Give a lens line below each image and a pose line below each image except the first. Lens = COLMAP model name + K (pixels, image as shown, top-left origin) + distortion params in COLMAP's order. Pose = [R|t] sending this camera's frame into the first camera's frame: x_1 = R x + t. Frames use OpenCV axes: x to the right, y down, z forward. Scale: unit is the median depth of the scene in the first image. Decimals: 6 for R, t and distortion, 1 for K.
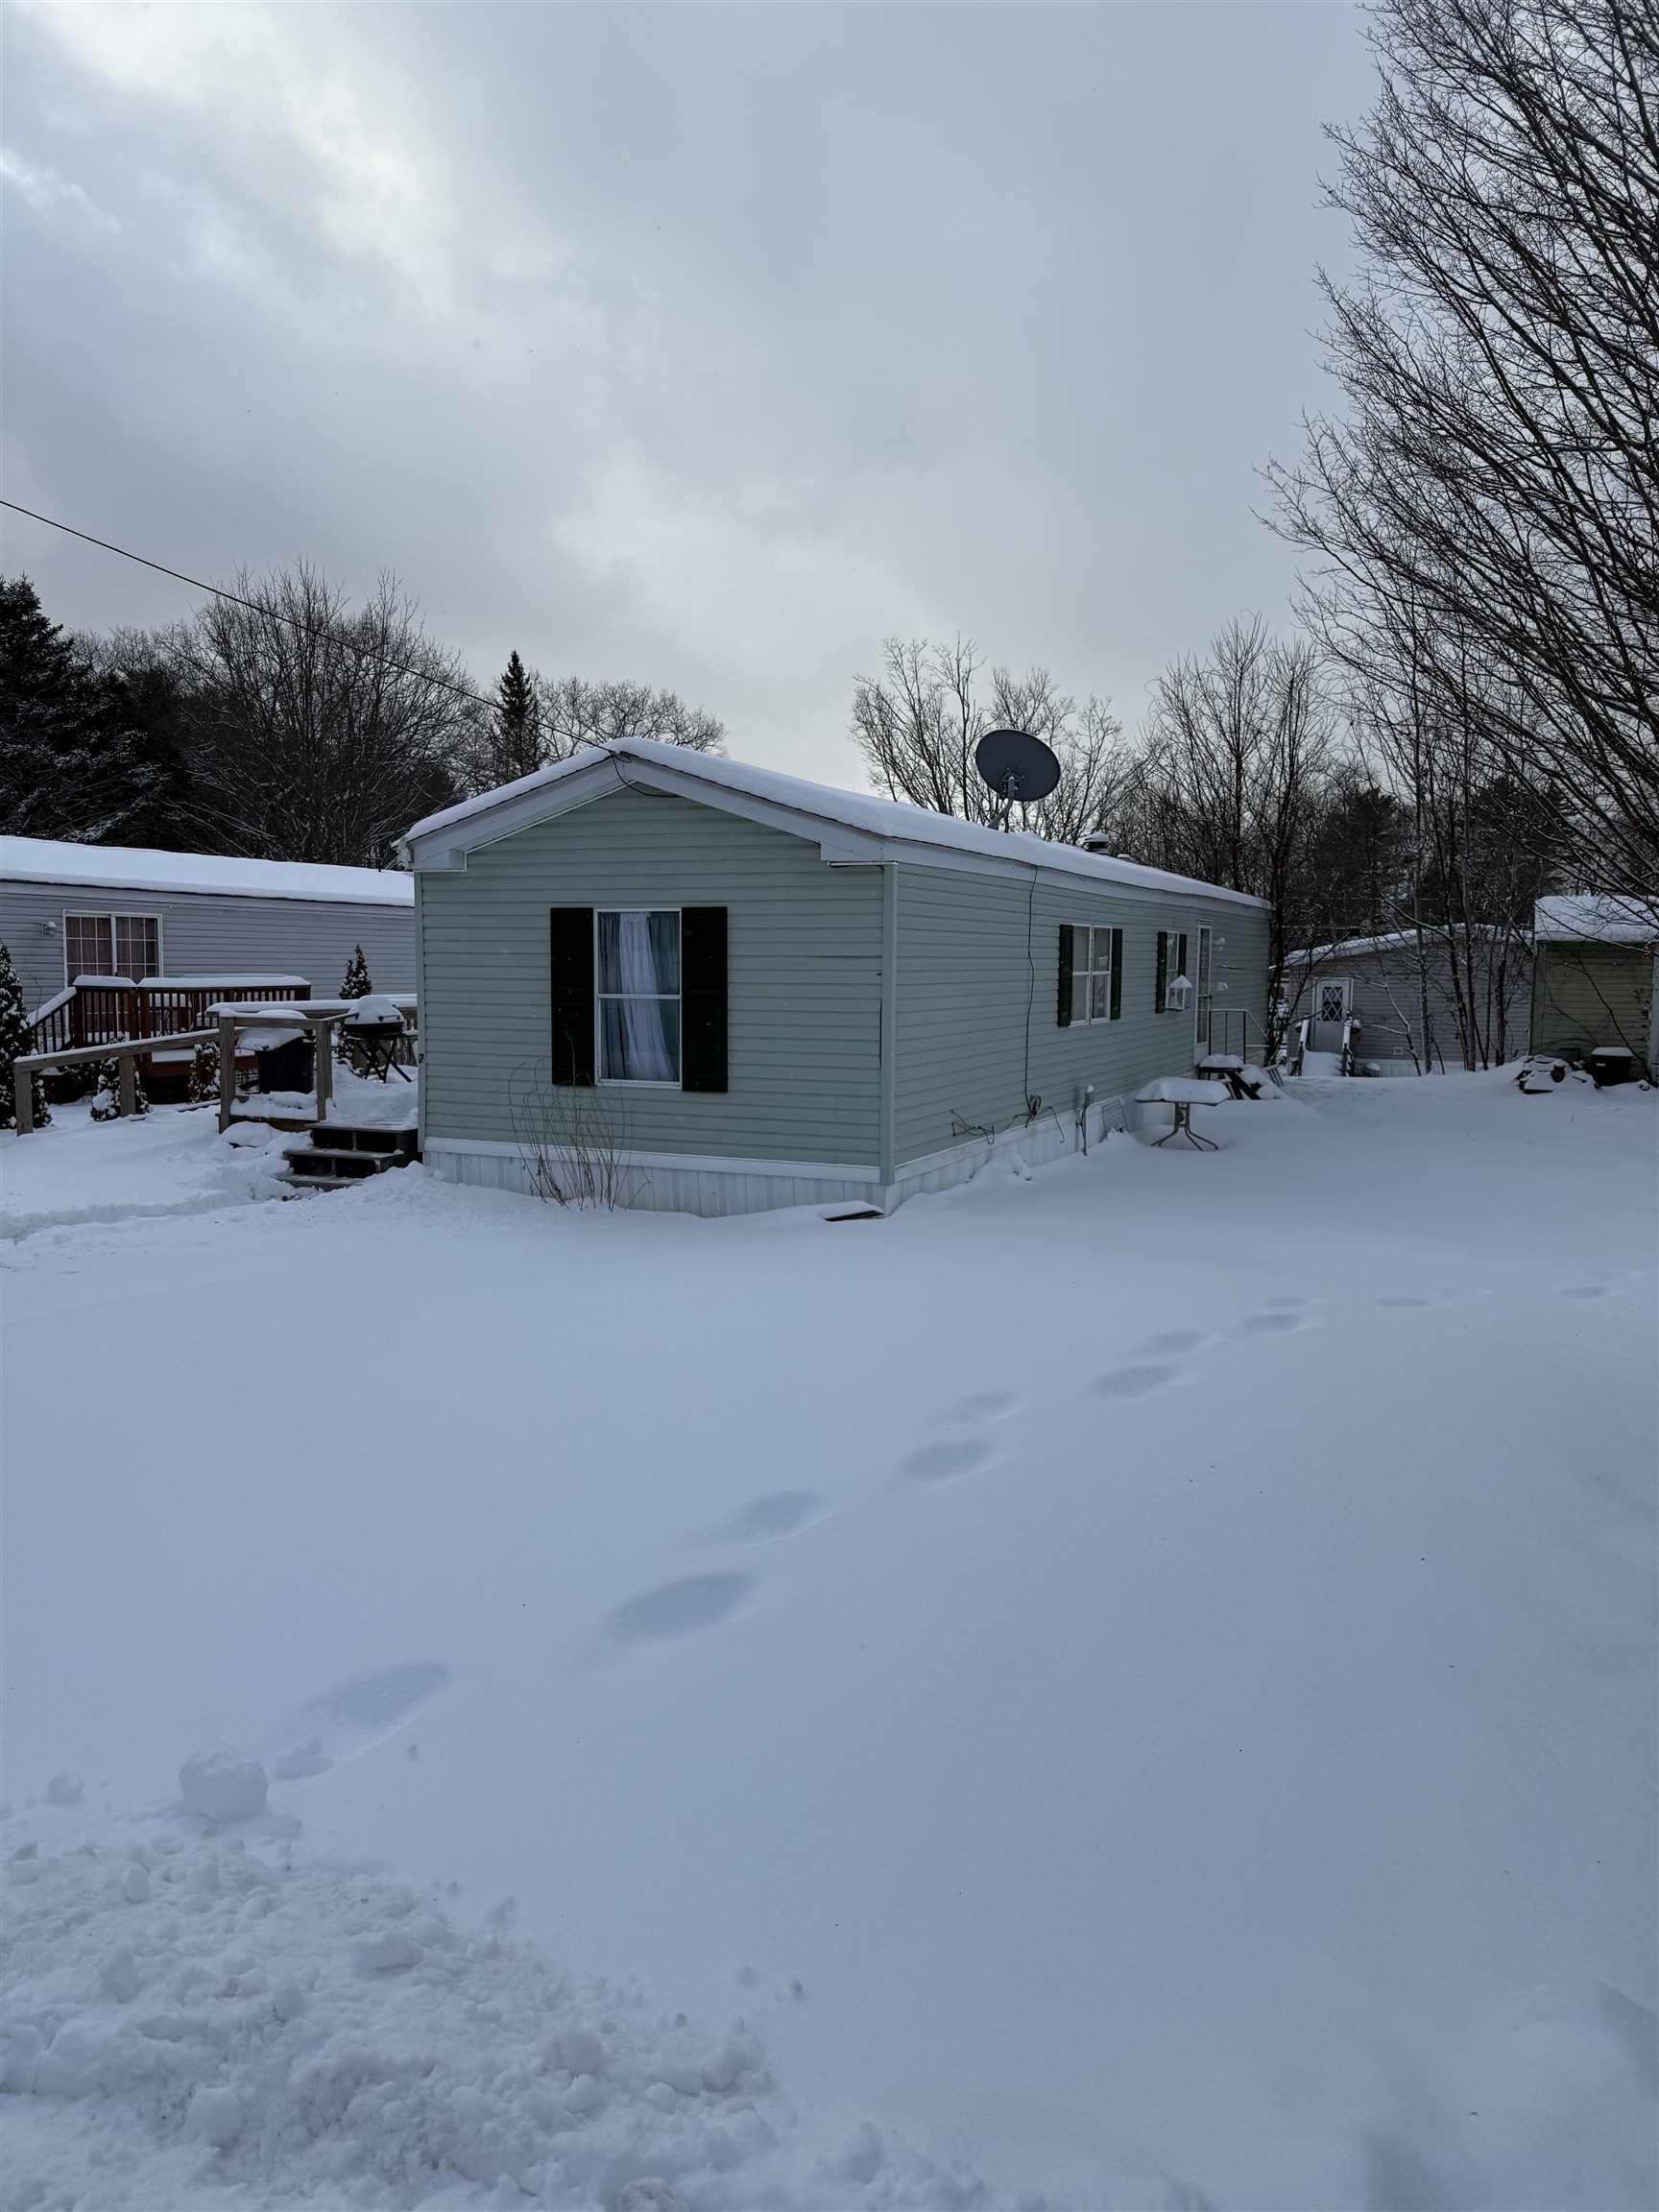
lens RADIAL K [[1576.1, 0, 831.3], [0, 1576.1, 1111.7], [0, 0, 1]] dist [0.019801, -0.018030]
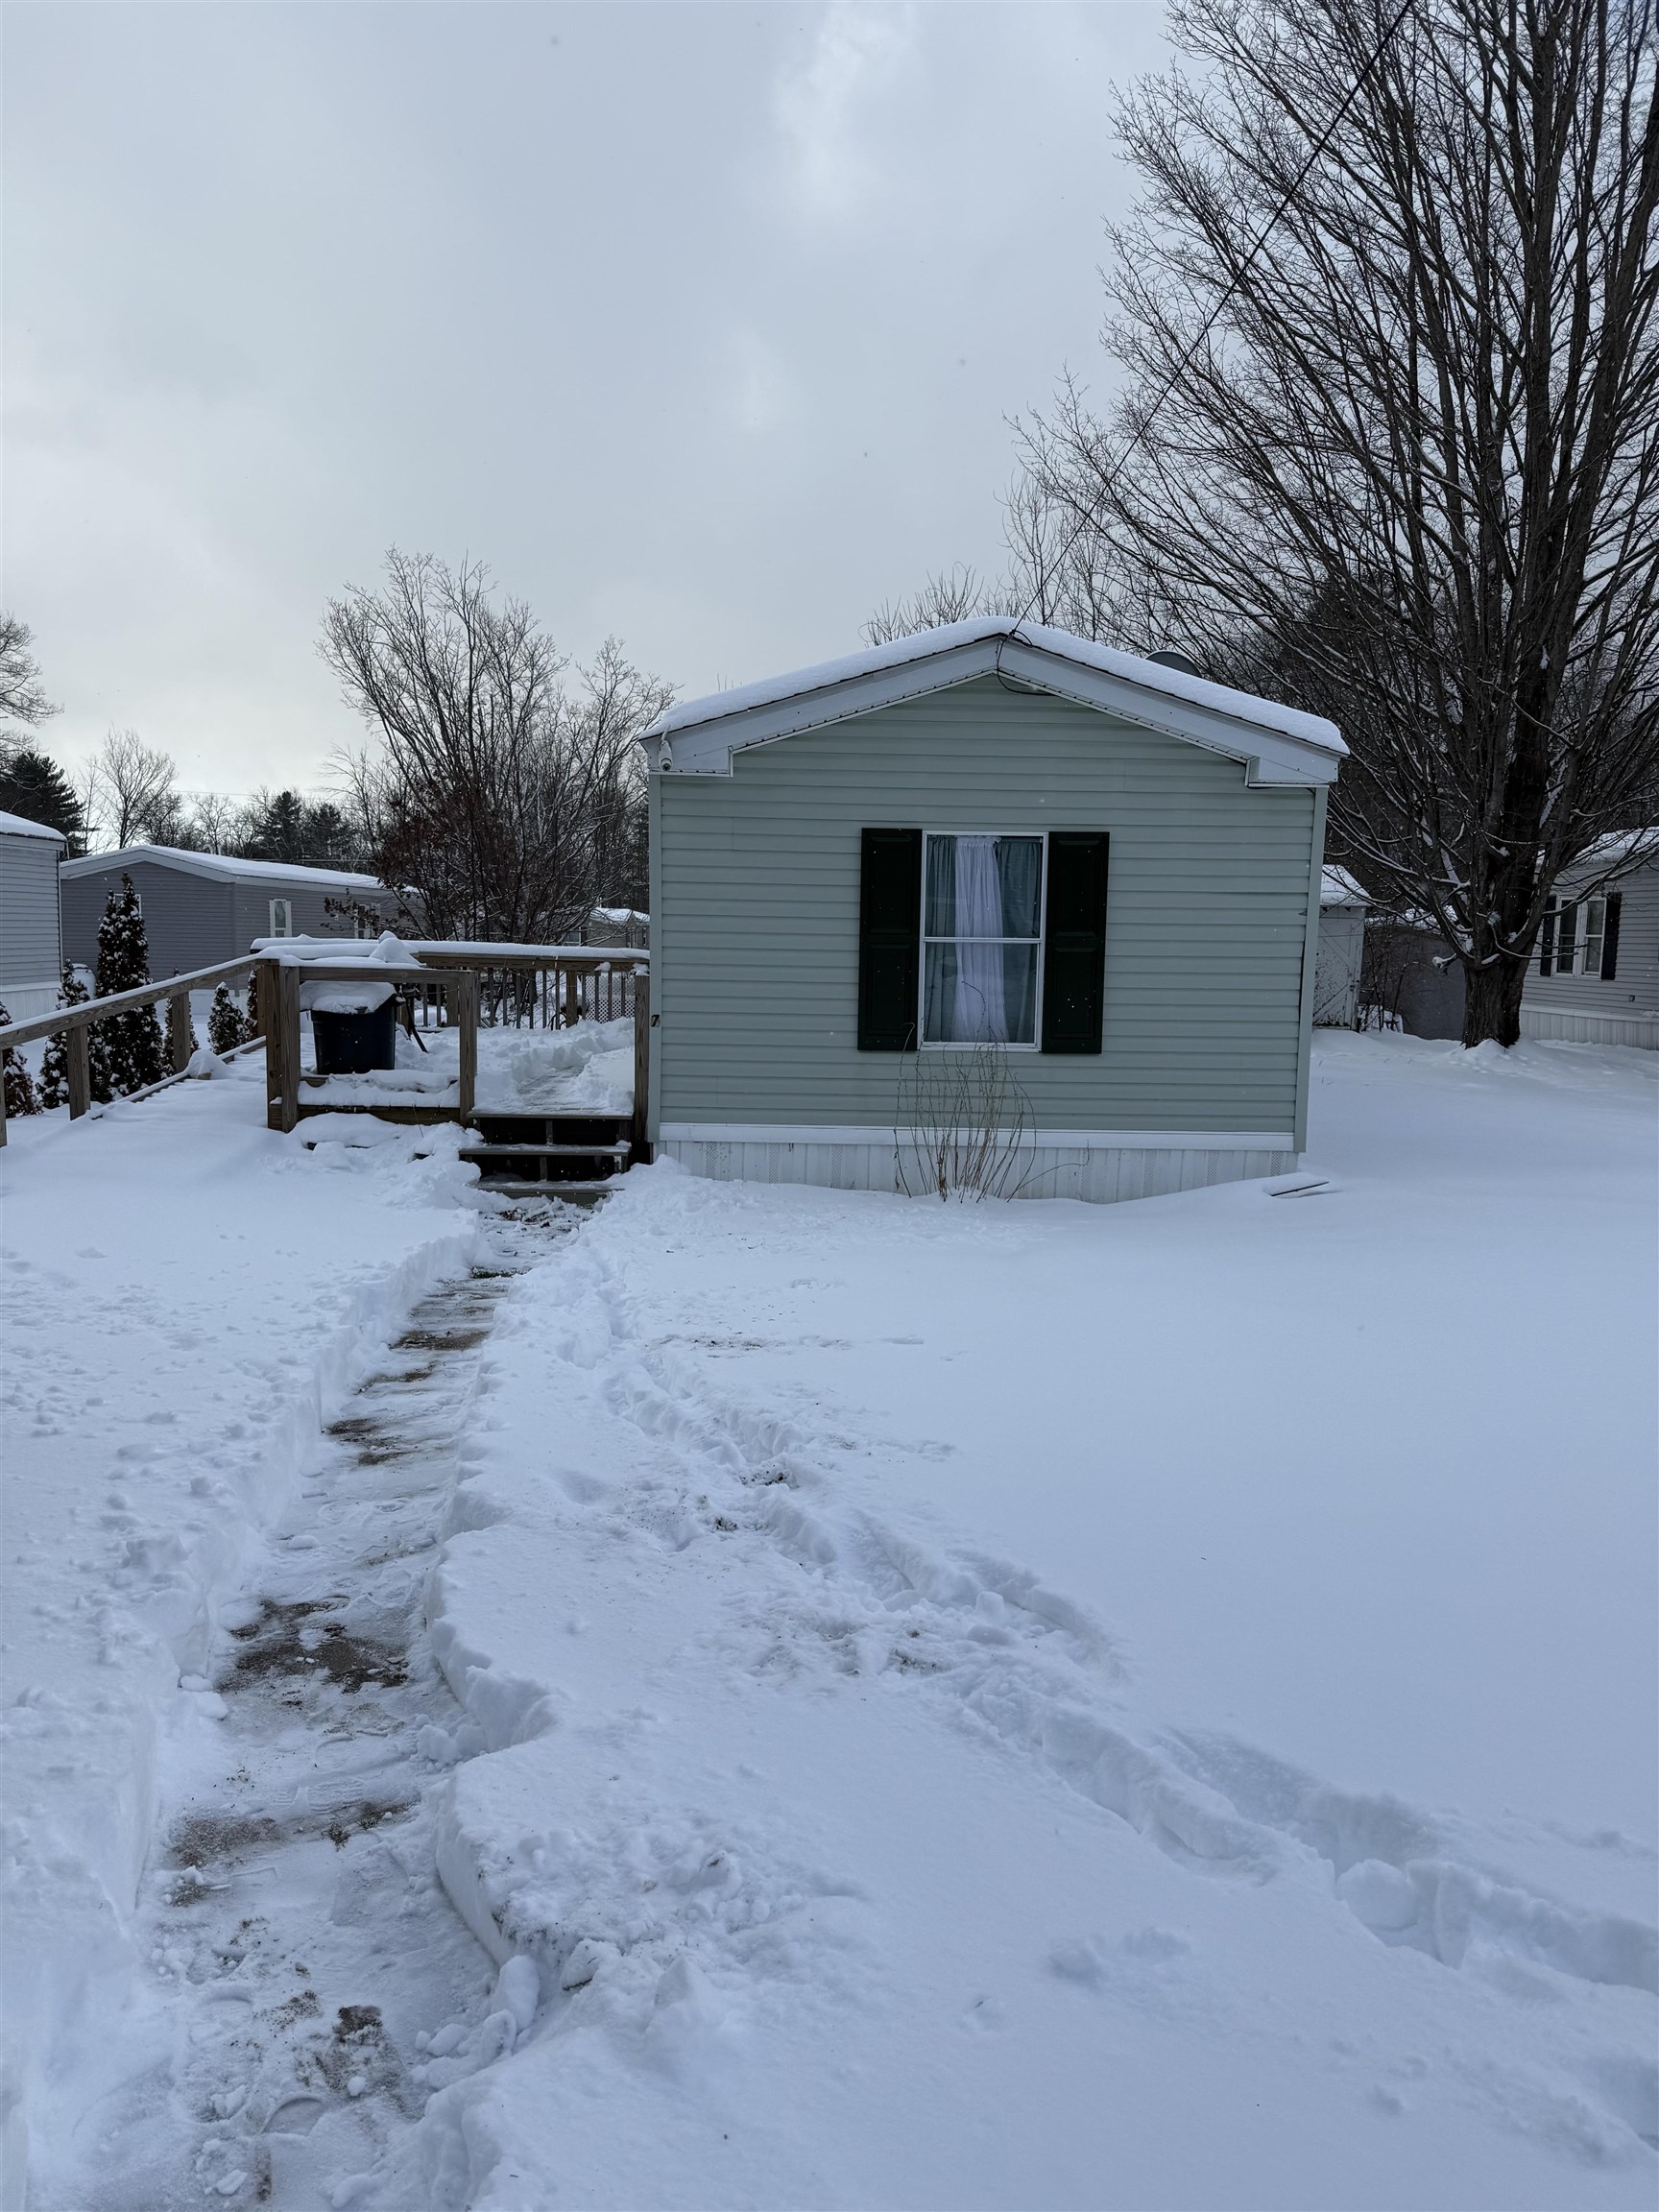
lens RADIAL K [[1576.1, 0, 861.1], [0, 1576.1, 1138.1], [0, 0, 1]] dist [0.019801, -0.018030]
pose [[0.905159, -0.049772, 0.422150, -0.519404], [0.029739, 0.998103, 0.053912, -0.015968], [-0.424032, -0.036245, 0.904921, 0.275496]]
